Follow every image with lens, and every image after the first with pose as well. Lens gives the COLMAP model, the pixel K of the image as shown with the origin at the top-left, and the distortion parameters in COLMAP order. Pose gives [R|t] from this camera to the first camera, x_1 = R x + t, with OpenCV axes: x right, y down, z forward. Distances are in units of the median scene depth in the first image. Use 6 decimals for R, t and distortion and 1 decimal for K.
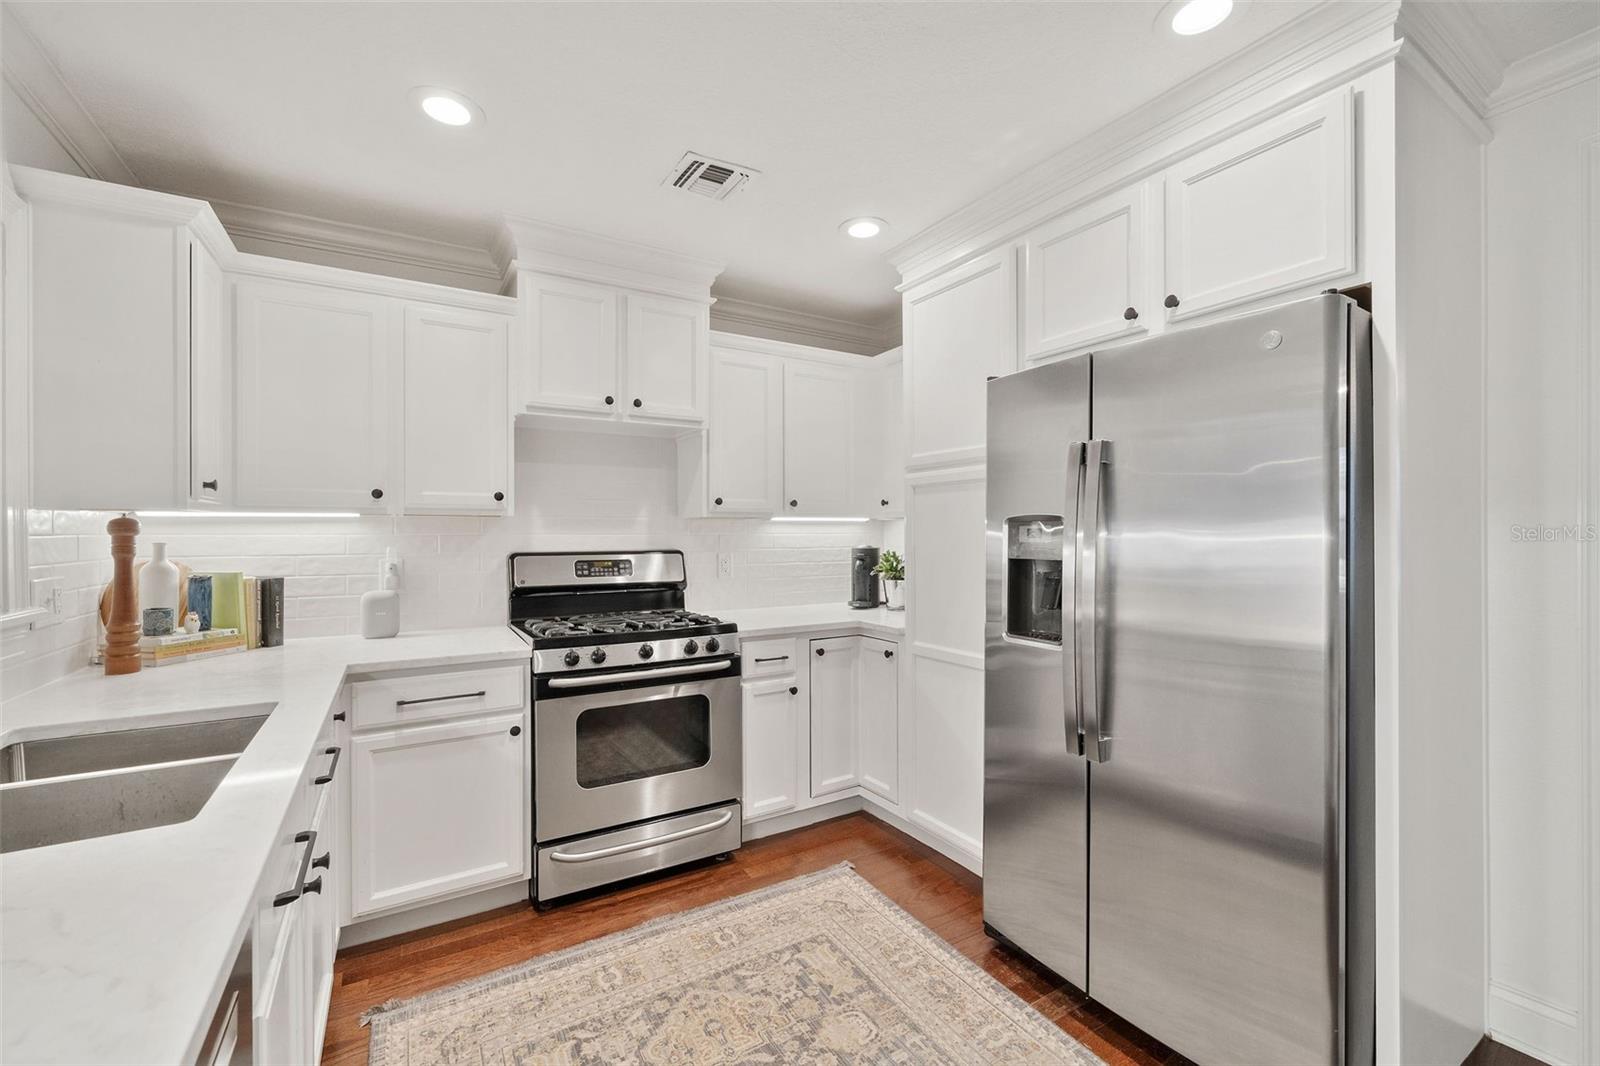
lens RADIAL K [[650.7, 0, 807.3], [0, 650.7, 532.2], [0, 0, 1]] dist [0.000313, -0.000114]
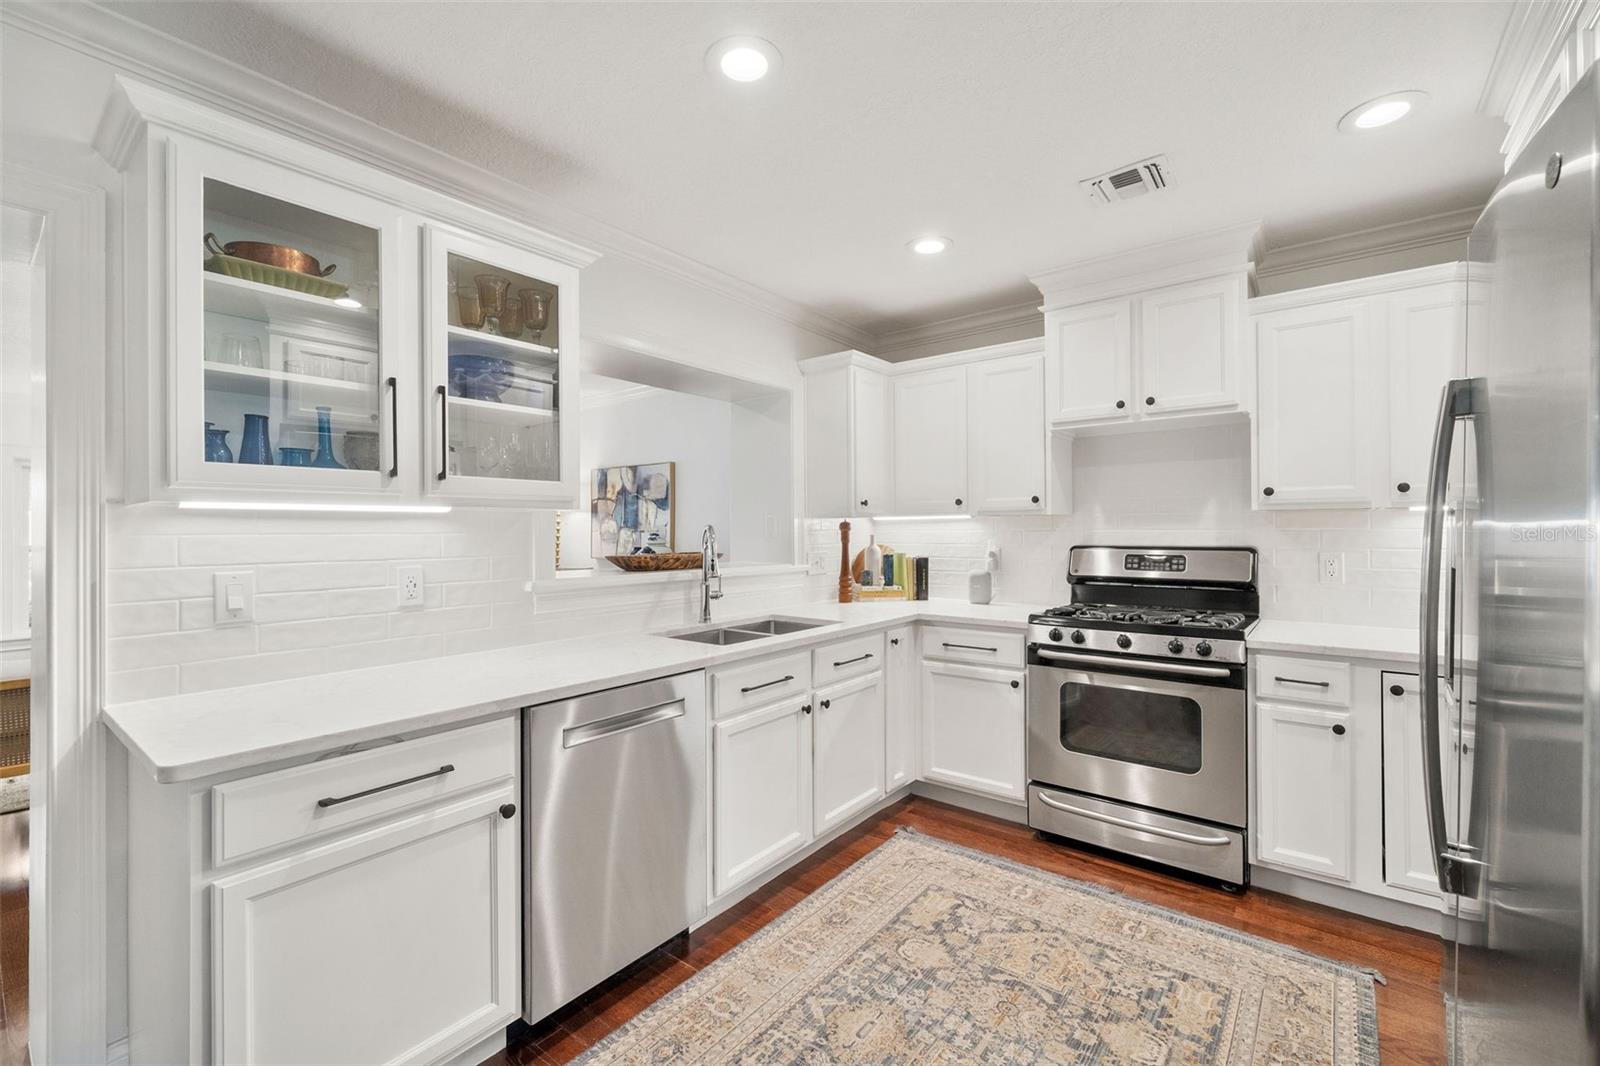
lens RADIAL K [[679.1, 0, 812.3], [0, 679.1, 520.7], [0, 0, 1]] dist [-0.004137, -0.000766]
pose [[0.366919, -0.012167, -0.930173, 0.621304], [0.006223, 0.999924, -0.010625, -0.003491], [0.930232, -0.001890, 0.366967, 0.137751]]
